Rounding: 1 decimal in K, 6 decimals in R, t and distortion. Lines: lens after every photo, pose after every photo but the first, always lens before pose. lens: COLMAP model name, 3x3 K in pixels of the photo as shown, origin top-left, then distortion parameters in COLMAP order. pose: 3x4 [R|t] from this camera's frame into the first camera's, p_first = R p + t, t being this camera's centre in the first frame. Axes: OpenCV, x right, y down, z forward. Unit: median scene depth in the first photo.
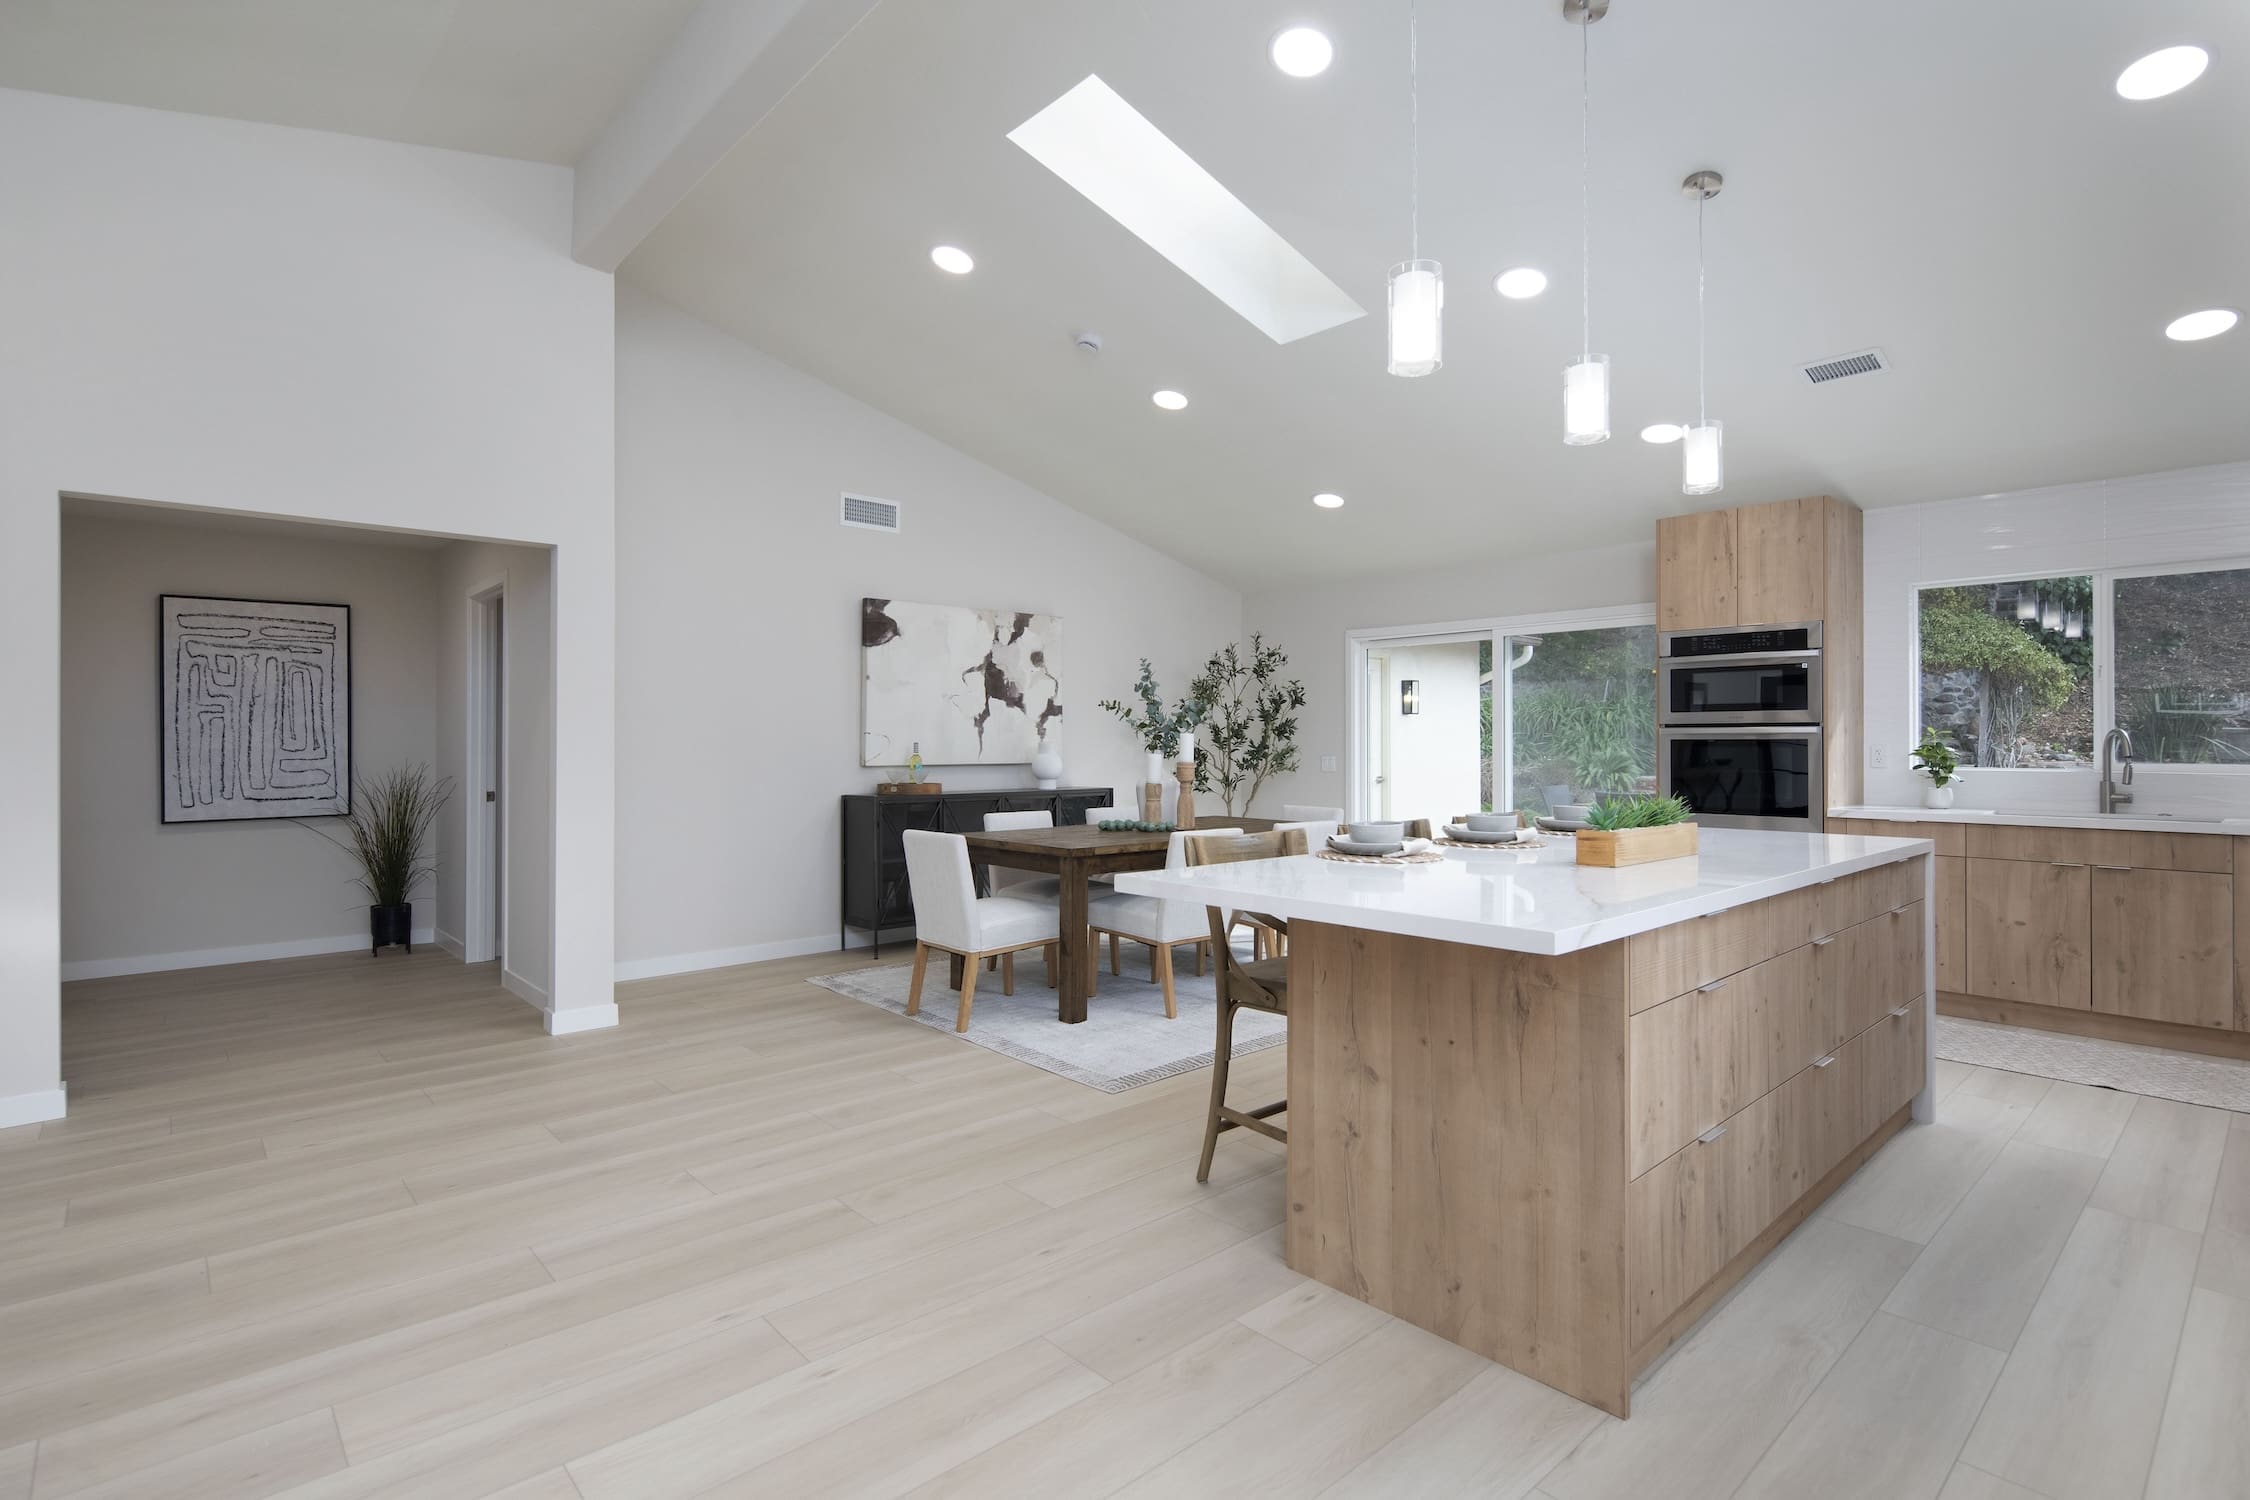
lens RADIAL K [[1081.4, 0, 1124.8], [0, 1081.4, 733.1], [0, 0, 1]] dist [0.005746, -0.003507]
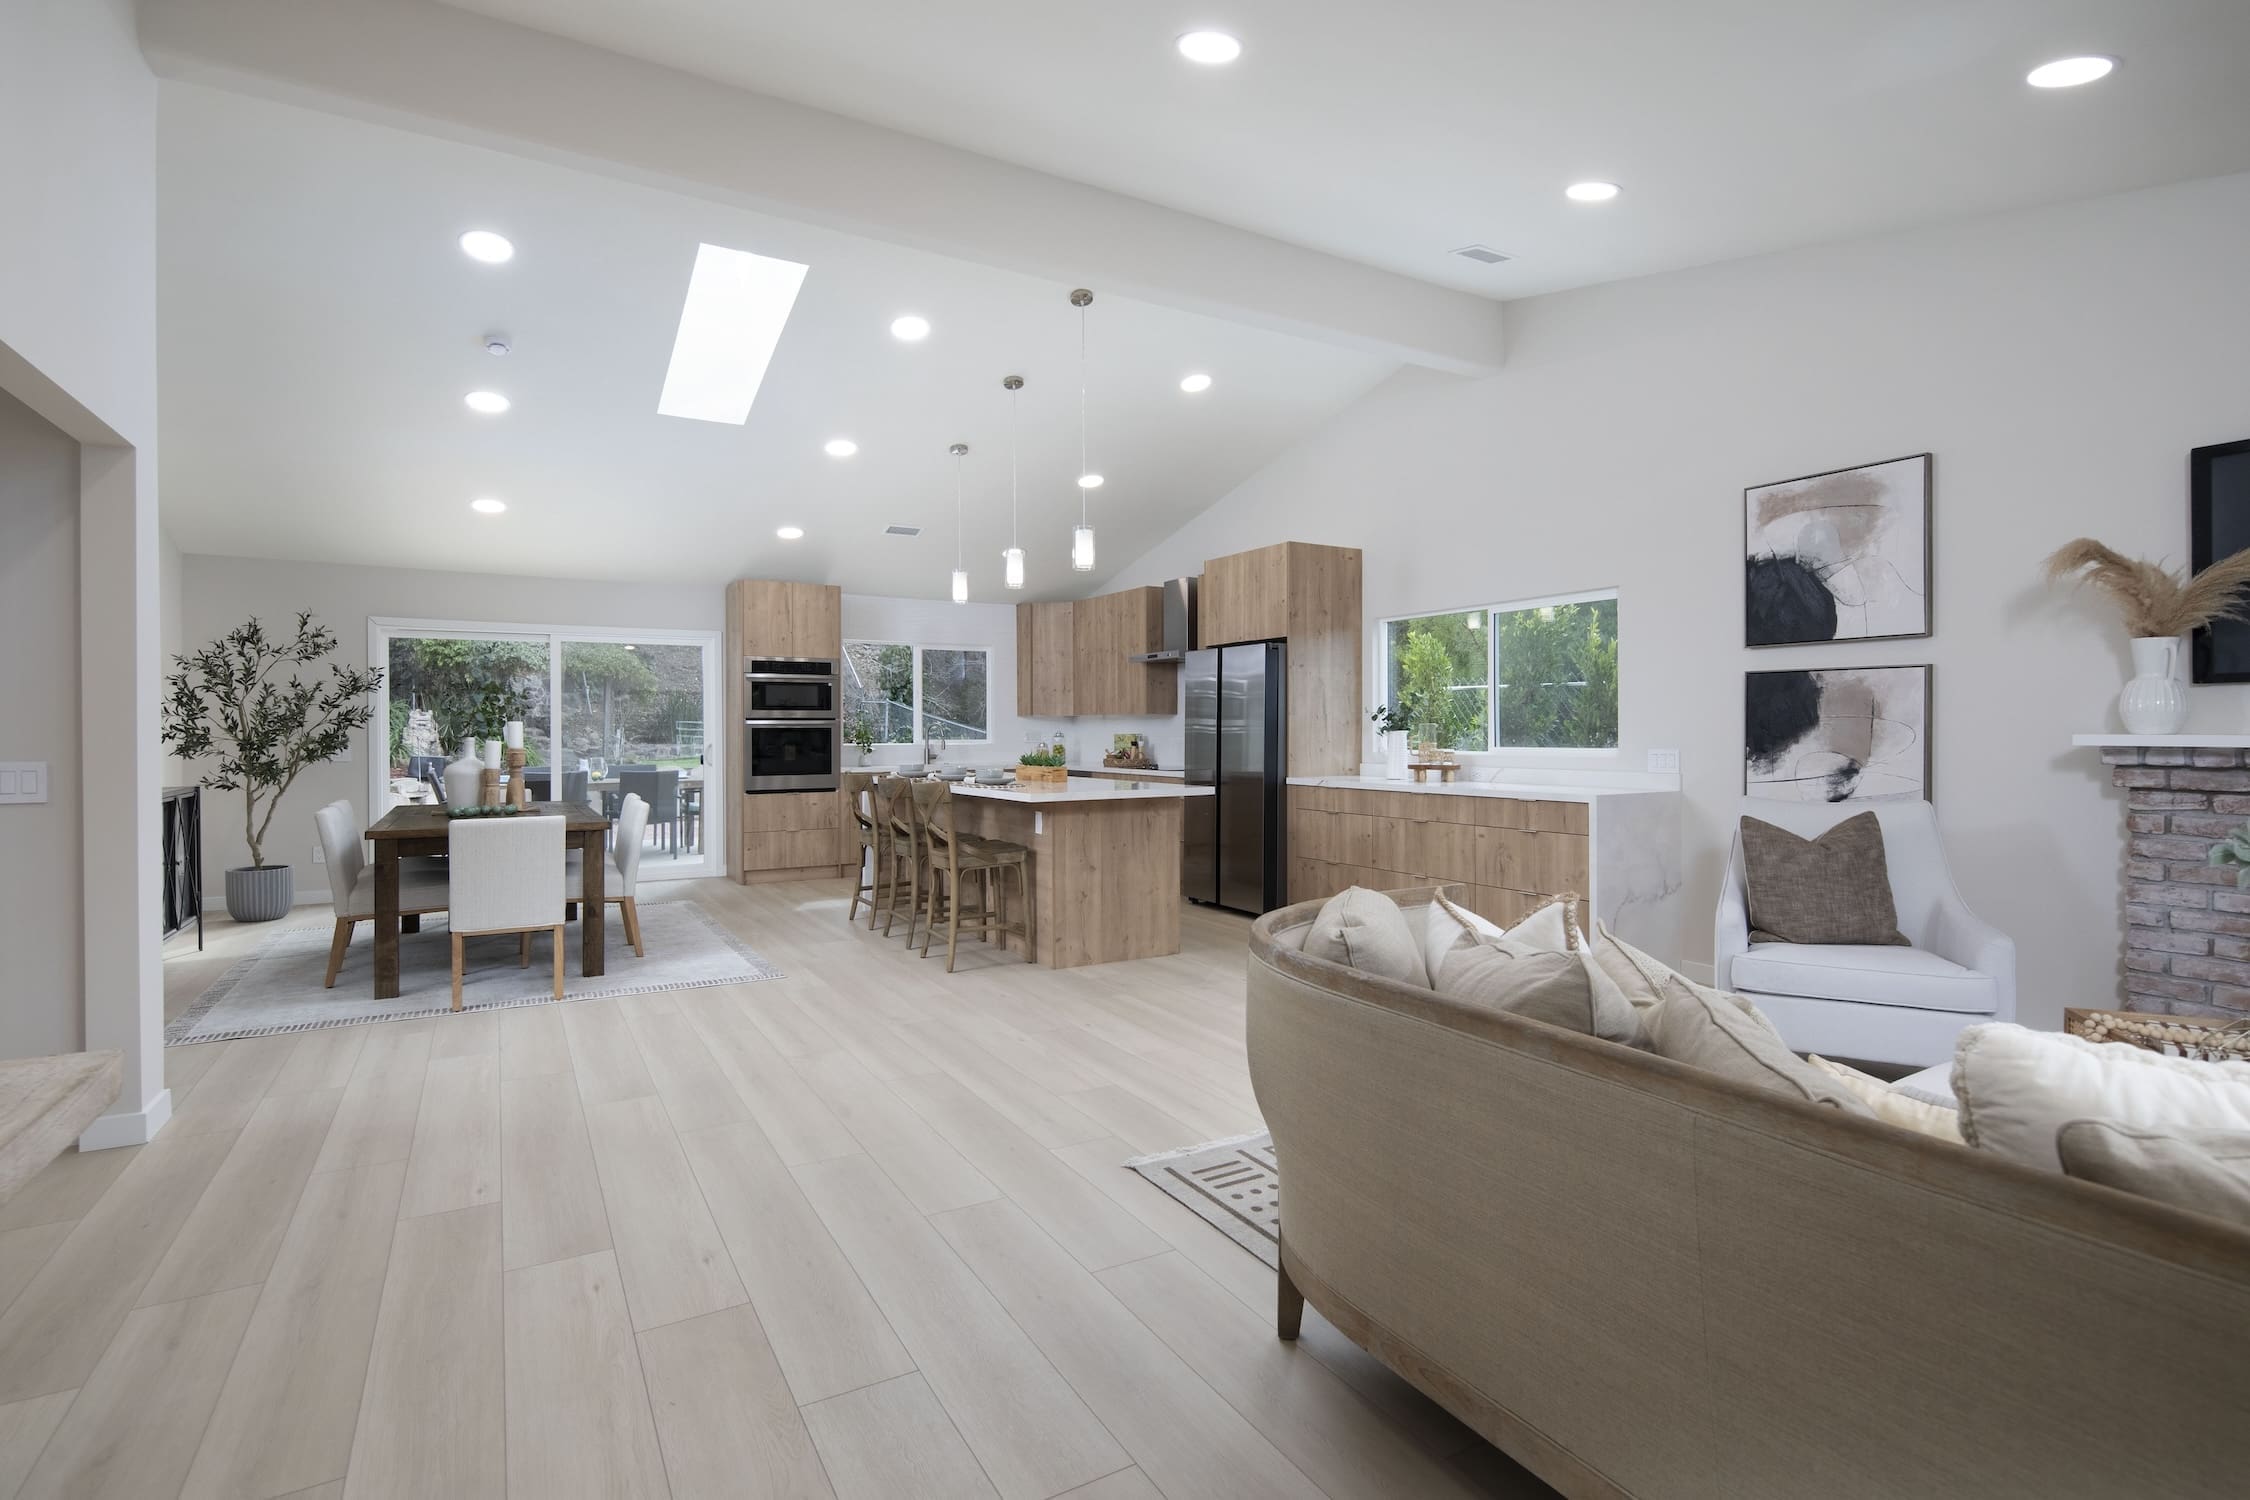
lens RADIAL K [[1081.4, 0, 1121.0], [0, 1081.4, 740.2], [0, 0, 1]] dist [0.005746, -0.003507]
pose [[0.212100, -0.009479, 0.977202, -0.864612], [-0.005811, 0.999923, 0.010961, 0.003452], [-0.977231, -0.008004, 0.212029, 0.182203]]
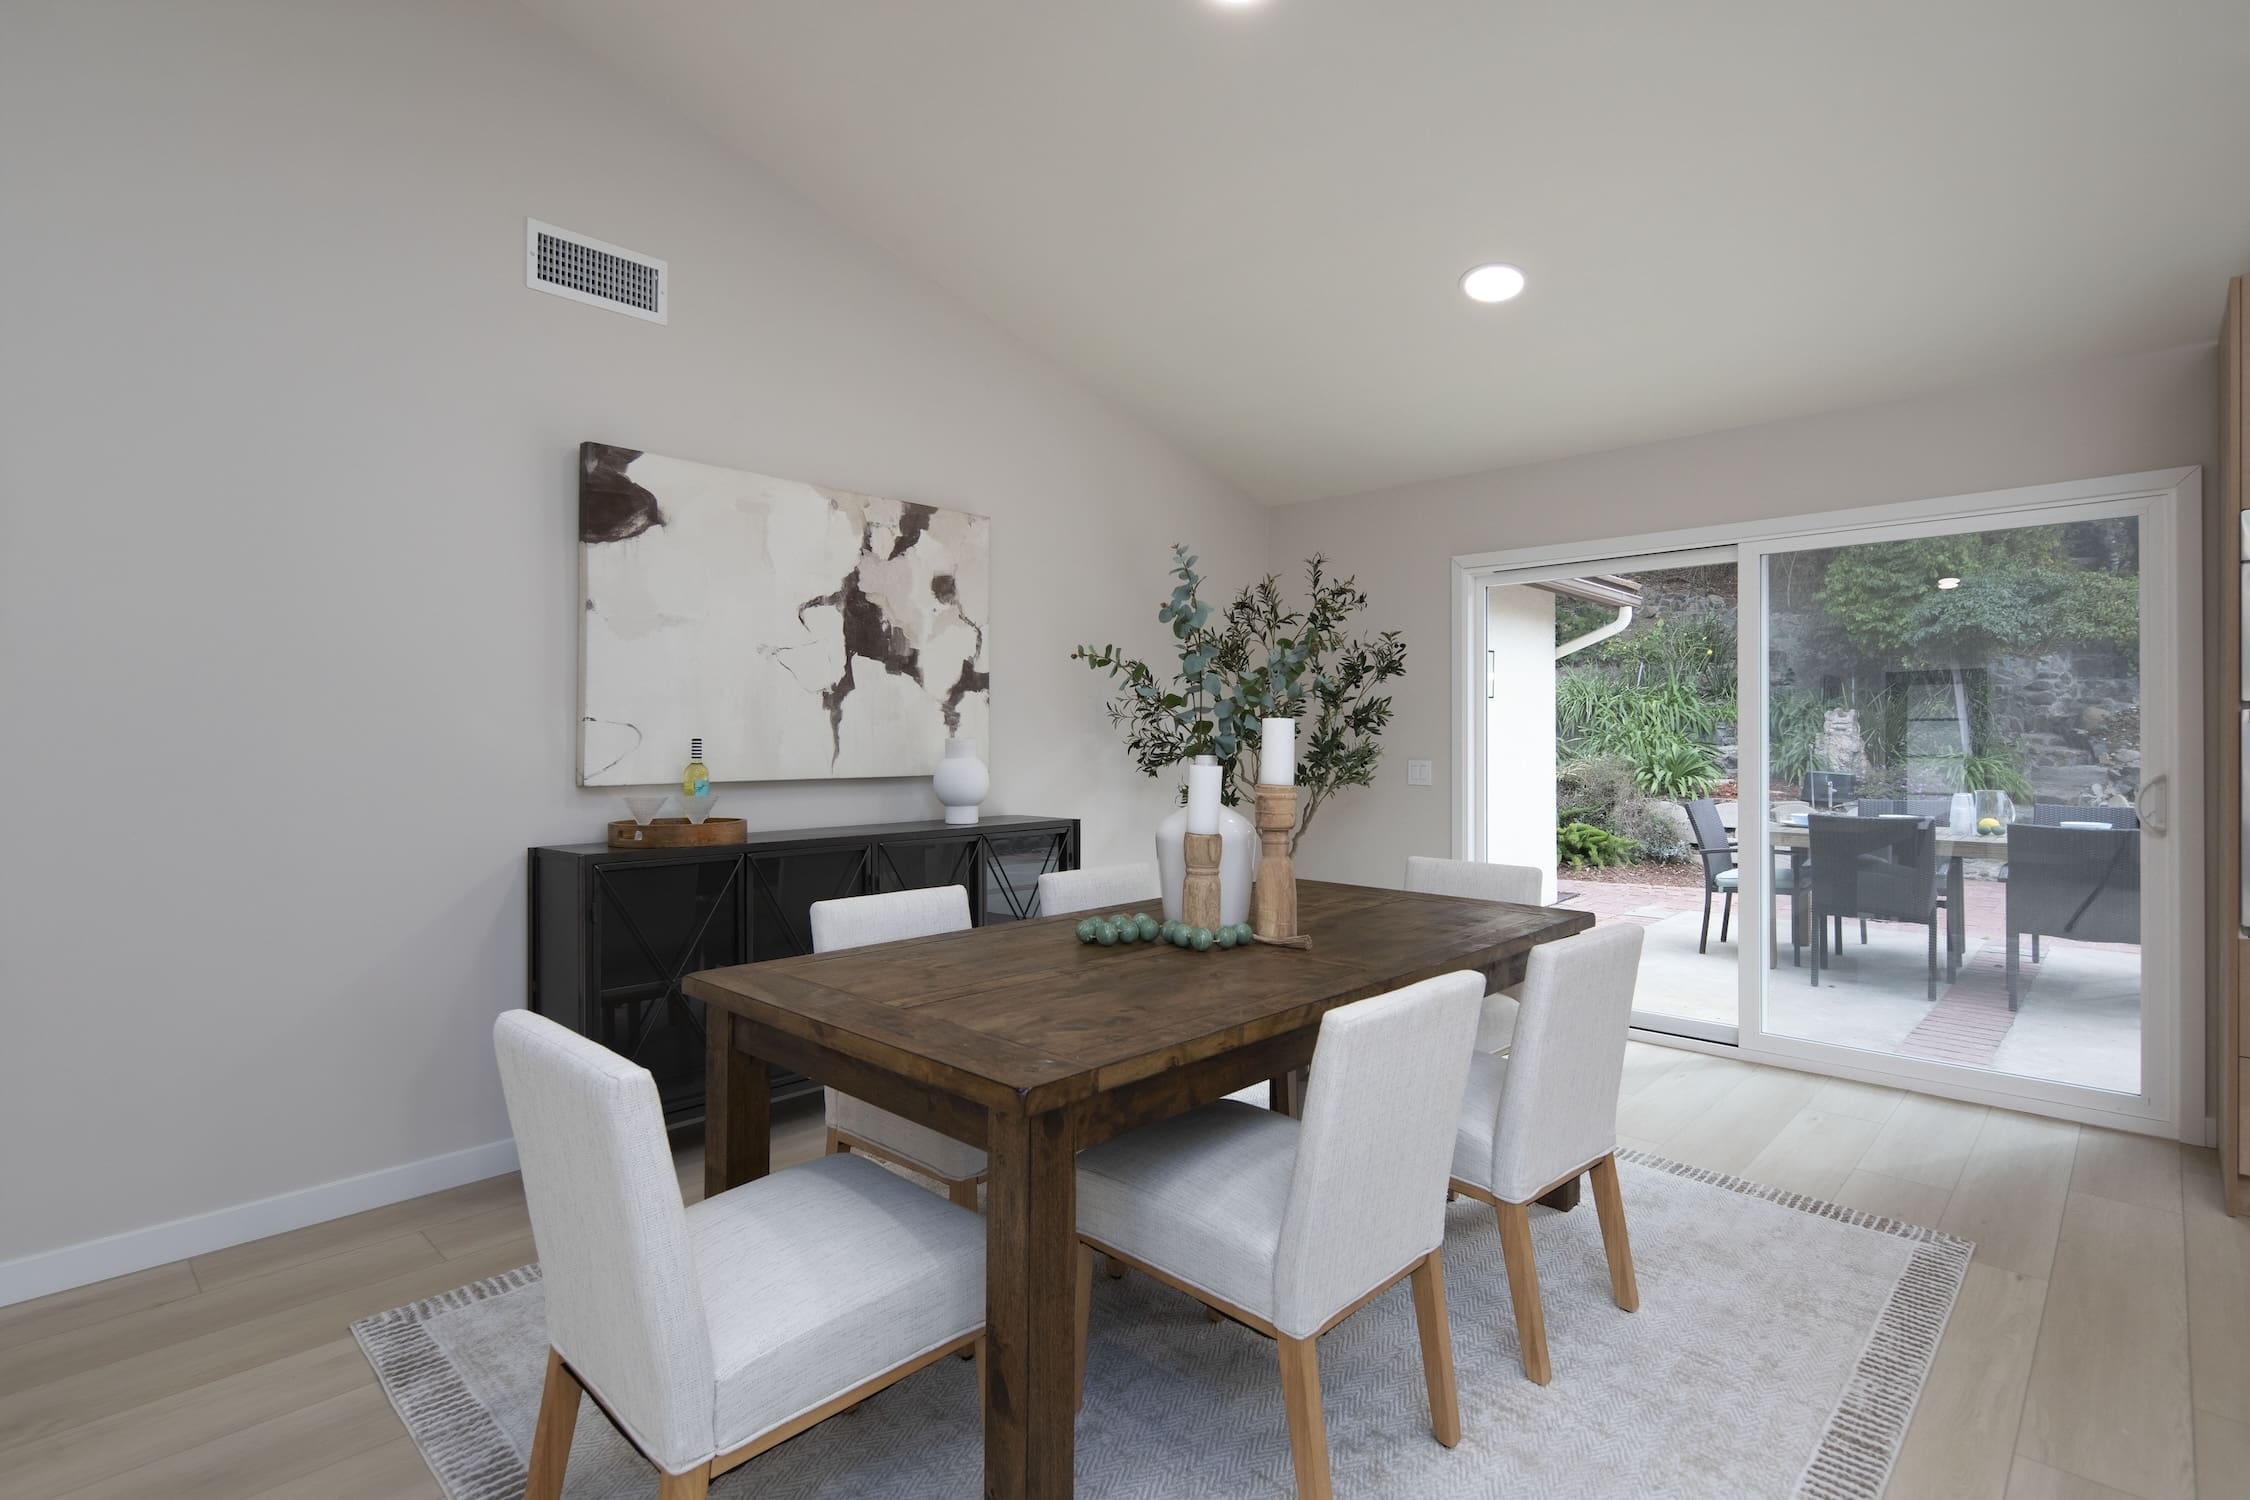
lens RADIAL K [[1081.4, 0, 1125.5], [0, 1081.4, 735.3], [0, 0, 1]] dist [0.005746, -0.003507]
pose [[0.997508, 0.001087, 0.070549, -0.034793], [-0.001584, 0.999974, 0.006987, 0.003940], [-0.070540, -0.007082, 0.997484, 0.565882]]
